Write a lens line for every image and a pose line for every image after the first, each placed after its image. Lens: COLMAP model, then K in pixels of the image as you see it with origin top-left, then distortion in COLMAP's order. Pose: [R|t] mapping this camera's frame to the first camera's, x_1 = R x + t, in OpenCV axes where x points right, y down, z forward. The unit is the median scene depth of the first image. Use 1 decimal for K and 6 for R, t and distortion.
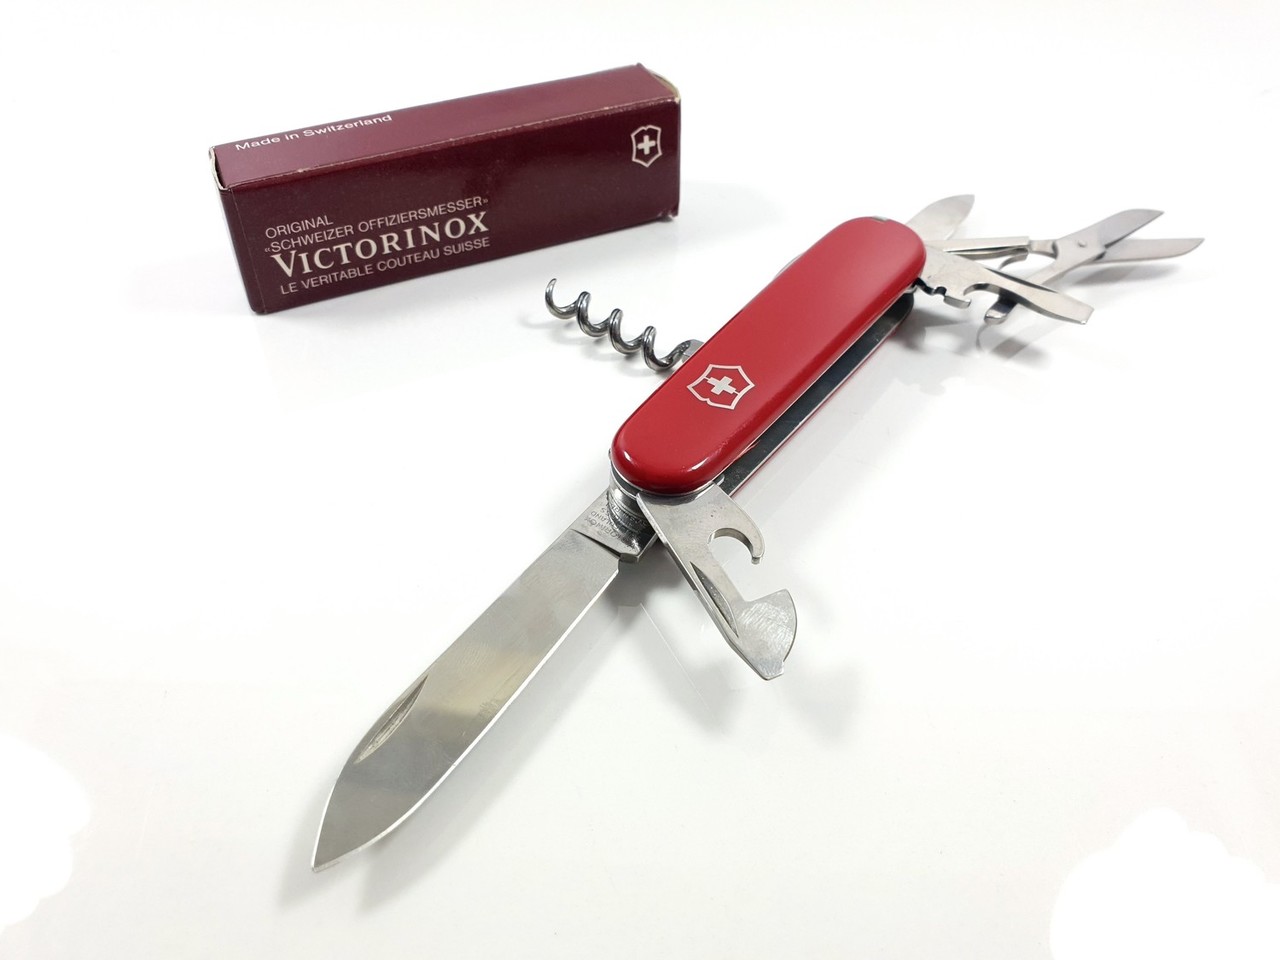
lens RADIAL K [[974.8, 0, 642.5], [0, 974.8, 479.3], [0, 0, 1]] dist [-0.069502, 0.001868]
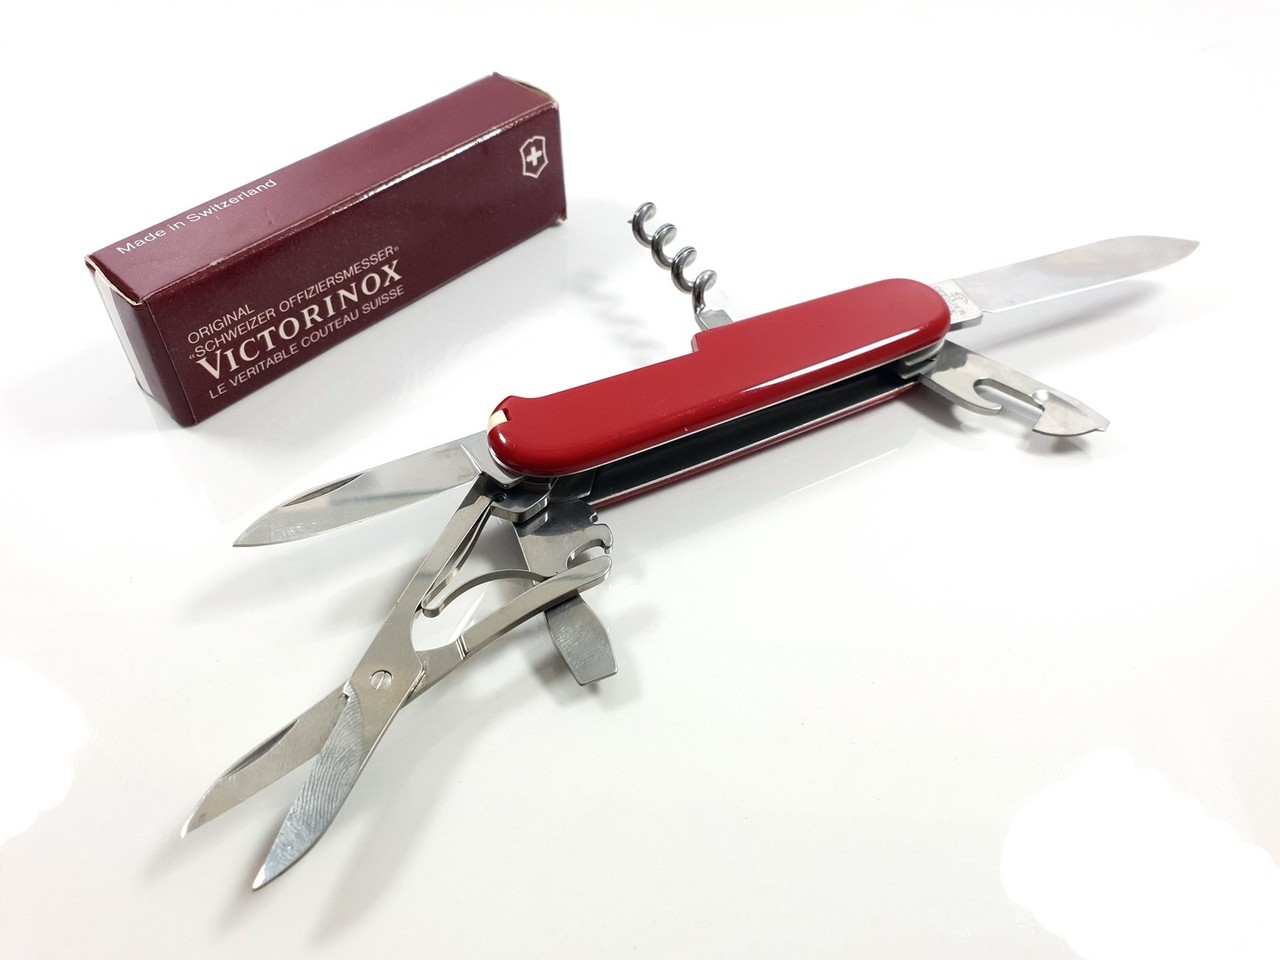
lens RADIAL K [[974.8, 0, 643.2], [0, 974.8, 482.8], [0, 0, 1]] dist [-0.069502, 0.001868]
pose [[0.930713, -0.266733, 0.250254, -0.238959], [0.249968, 0.963368, 0.097155, -0.100893], [-0.267001, -0.027868, 0.963293, 0.021455]]
